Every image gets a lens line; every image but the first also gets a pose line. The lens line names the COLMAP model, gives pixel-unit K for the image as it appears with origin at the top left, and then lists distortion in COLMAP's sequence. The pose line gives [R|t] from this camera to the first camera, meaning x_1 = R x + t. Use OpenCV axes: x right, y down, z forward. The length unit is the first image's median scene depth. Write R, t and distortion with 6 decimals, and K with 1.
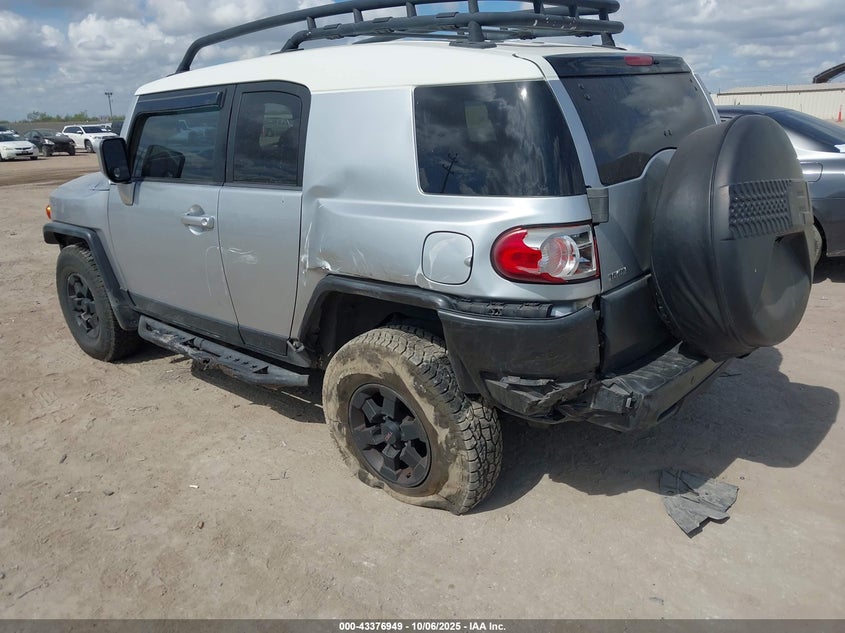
lens RADIAL K [[681.6, 0, 412.5], [0, 681.6, 316.1], [0, 0, 1]] dist [0.035644, 0.001925]
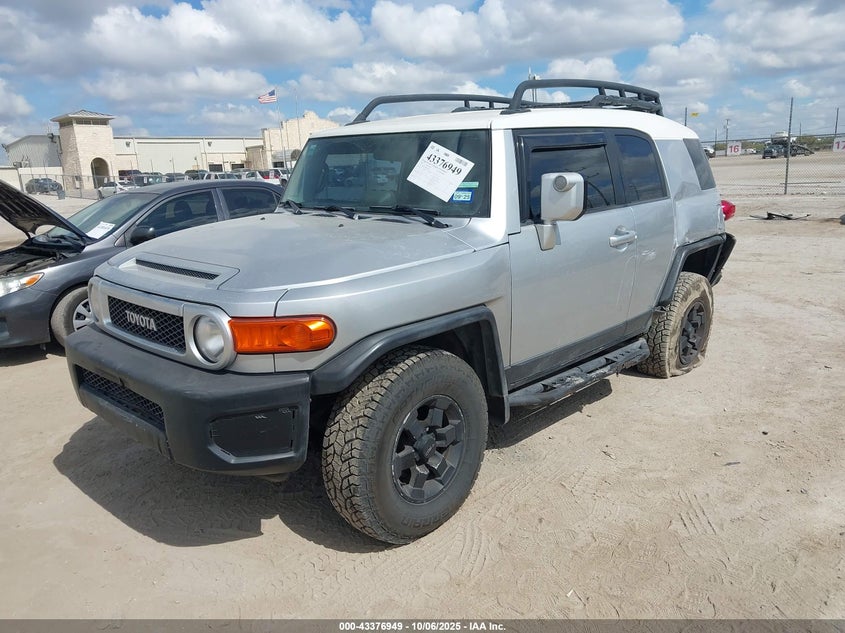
lens RADIAL K [[681.6, 0, 412.5], [0, 681.6, 316.1], [0, 0, 1]] dist [0.035644, 0.001925]
pose [[-0.010032, -0.166920, 0.985919, -1.430890], [0.309564, 0.937013, 0.161790, -0.306265], [-0.950826, 0.306828, 0.042272, 1.296012]]
